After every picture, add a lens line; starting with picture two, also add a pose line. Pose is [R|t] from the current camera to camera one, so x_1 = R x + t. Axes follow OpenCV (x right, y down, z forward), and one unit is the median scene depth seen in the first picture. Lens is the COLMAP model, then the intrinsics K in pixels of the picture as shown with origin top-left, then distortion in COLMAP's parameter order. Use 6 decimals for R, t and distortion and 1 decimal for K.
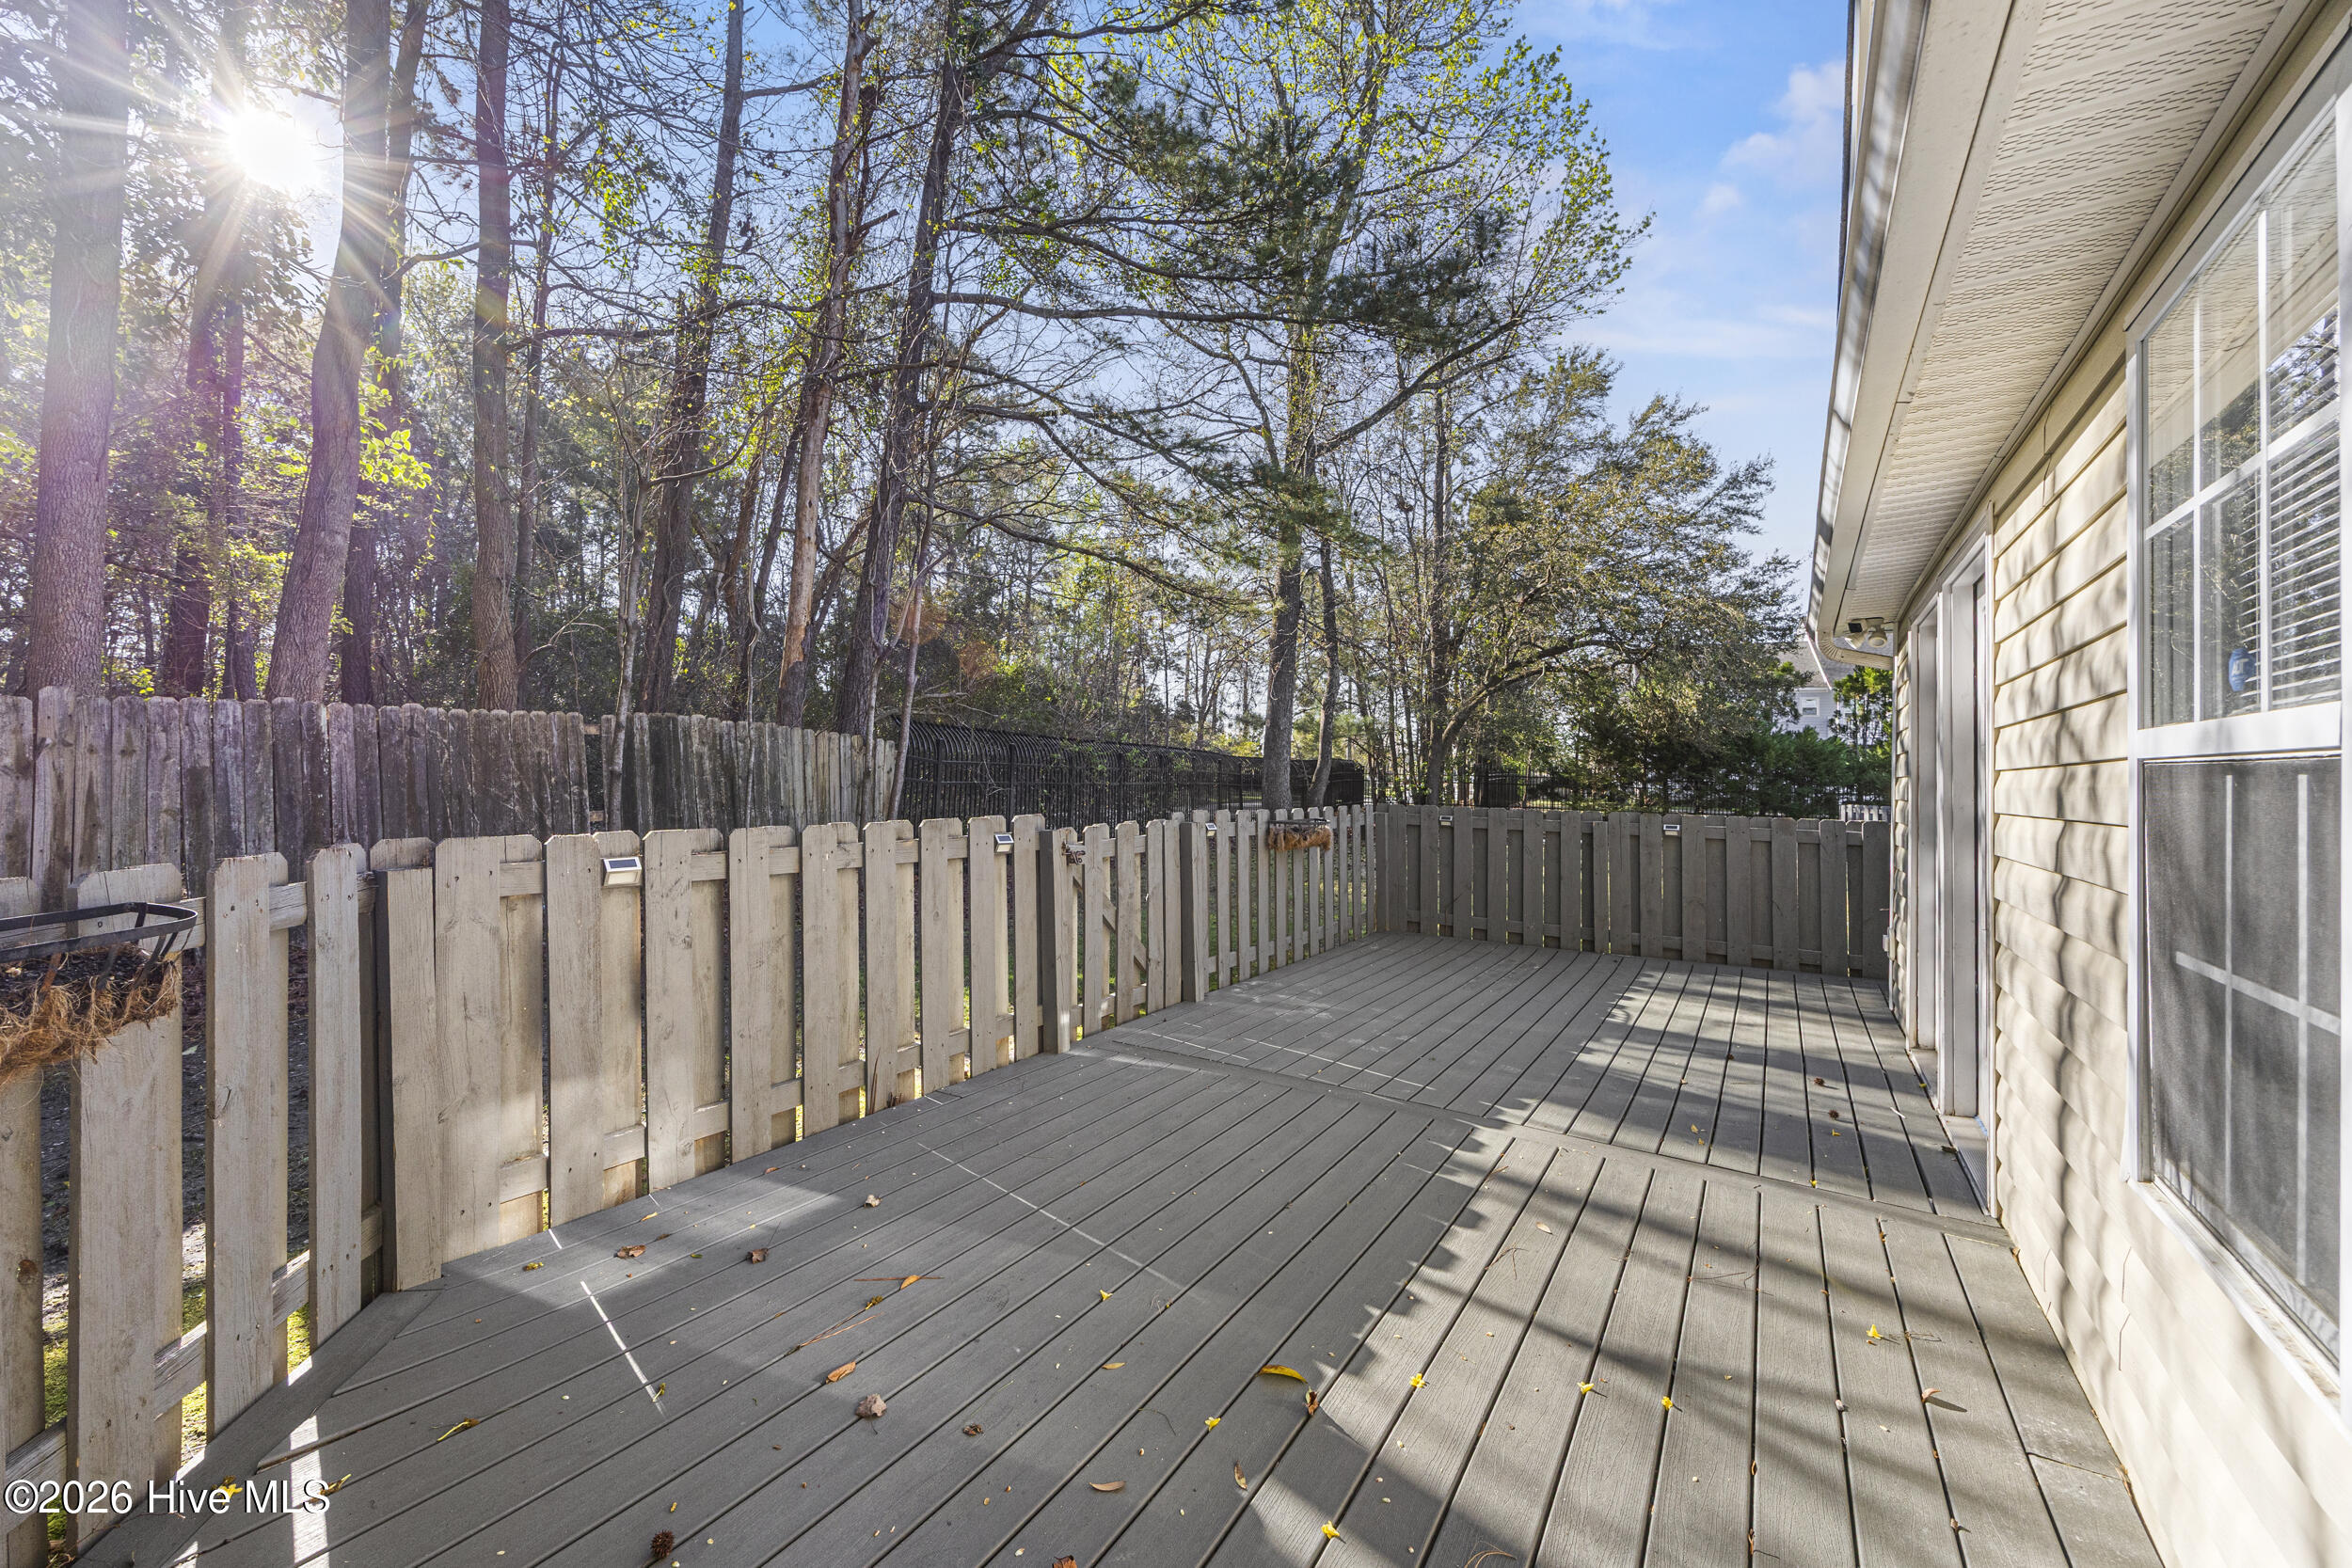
lens RADIAL K [[890.6, 0, 1169.1], [0, 890.6, 780.8], [0, 0, 1]] dist [-0.001948, -0.000364]
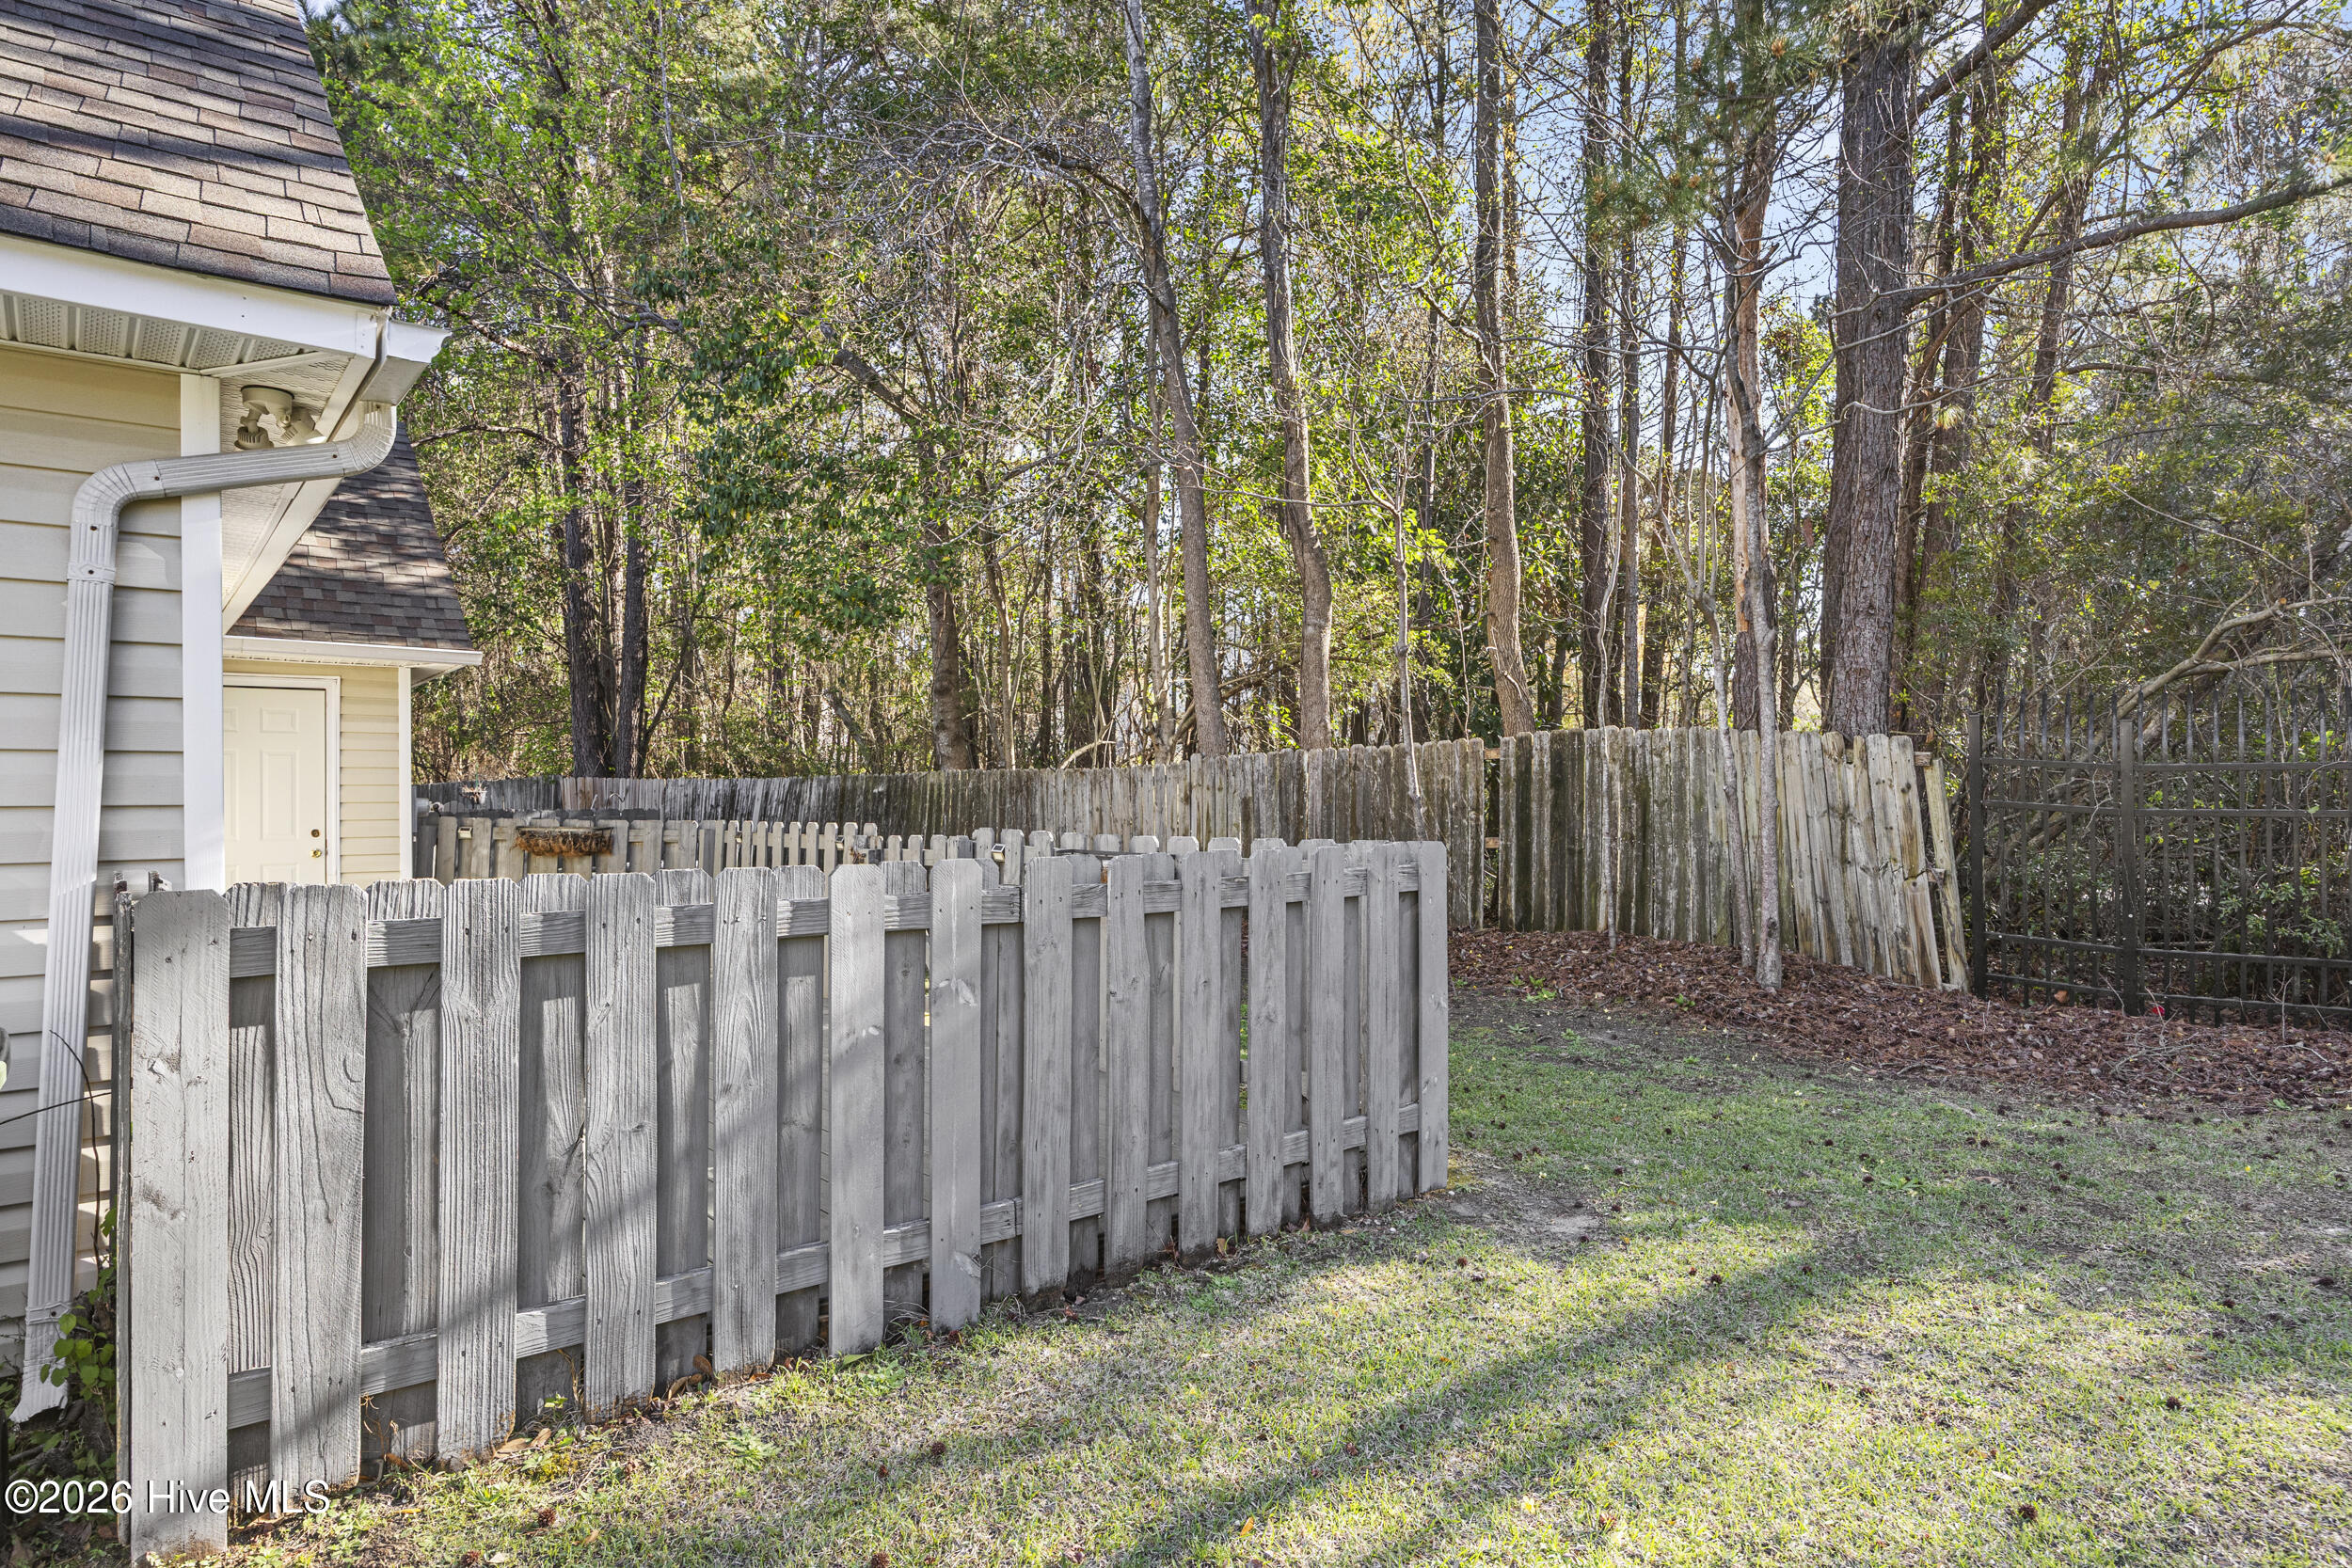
lens RADIAL K [[1364.3, 0, 1183.9], [0, 1364.3, 785.6], [0, 0, 1]] dist [-0.002284, 0.000764]
pose [[-0.283237, -0.023949, -0.958751, 1.777785], [-0.006093, 0.999713, -0.023172, 0.028467], [0.959030, -0.000722, -0.283302, 2.195451]]
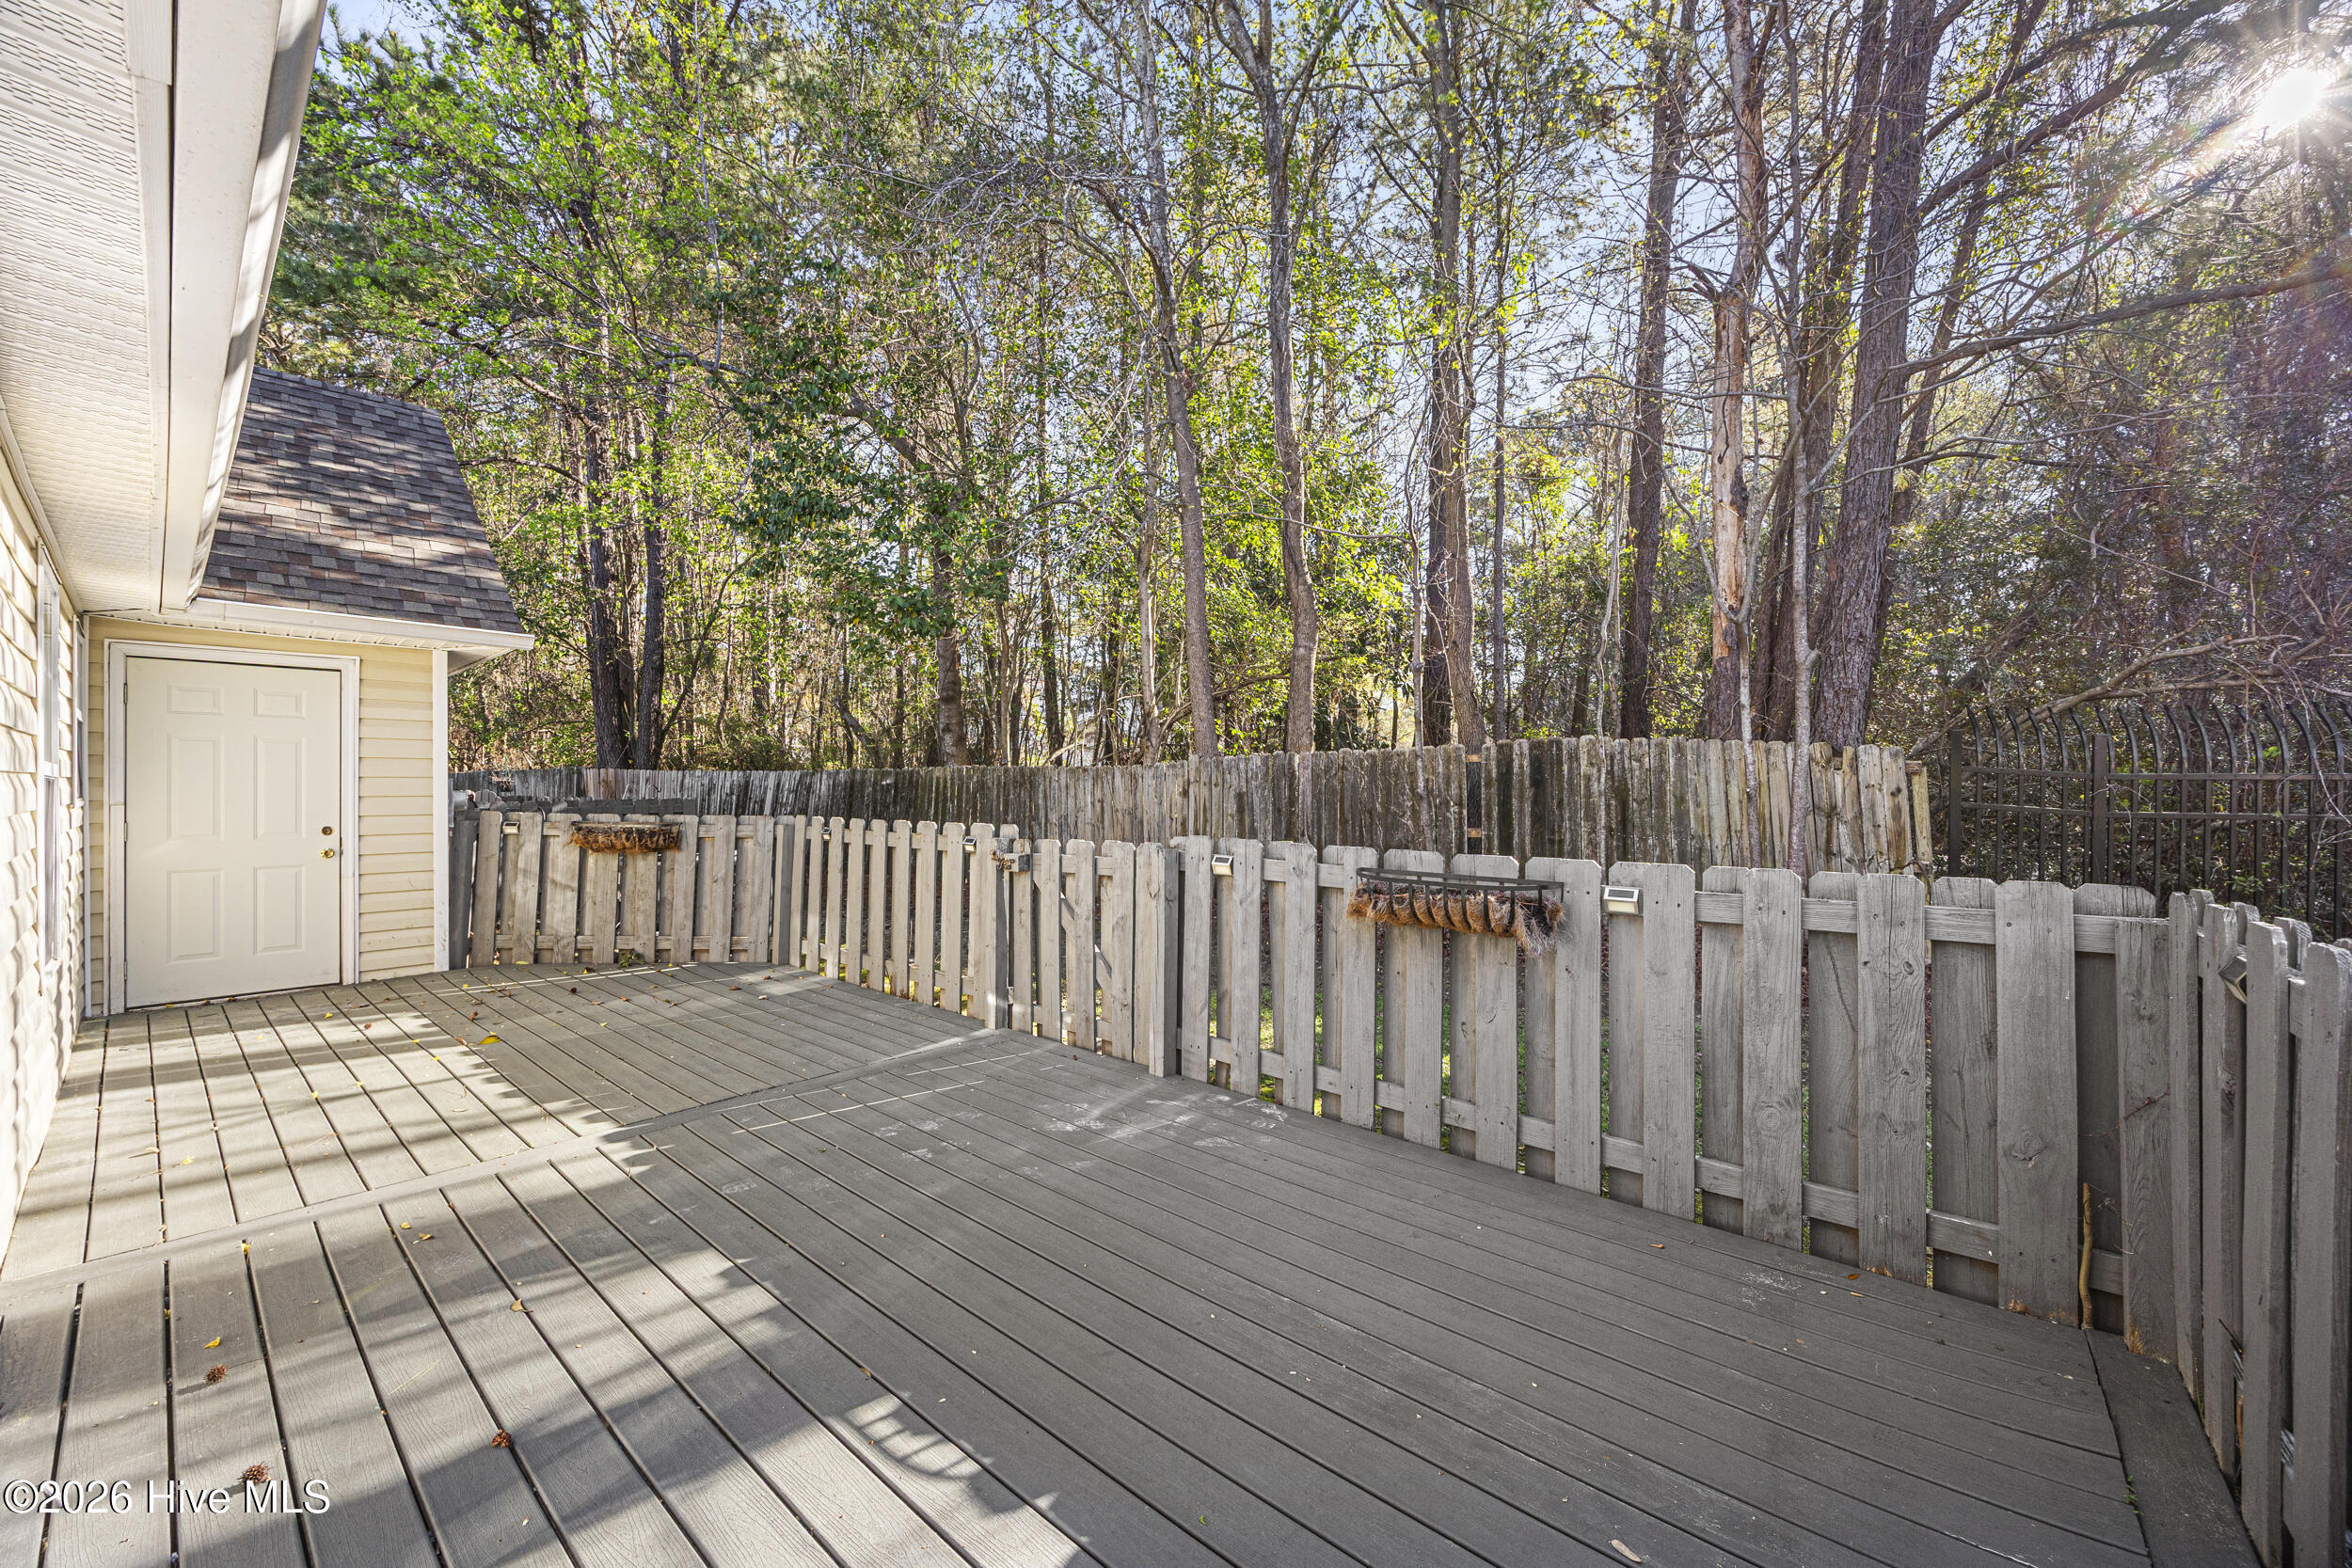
lens RADIAL K [[890.6, 0, 1169.6], [0, 890.6, 785.3], [0, 0, 1]] dist [-0.001948, -0.000364]
pose [[-0.110429, -0.016827, -0.993742, 1.100185], [-0.010245, 0.999823, -0.015792, 0.001589], [0.993831, 0.008437, -0.110582, 1.464451]]
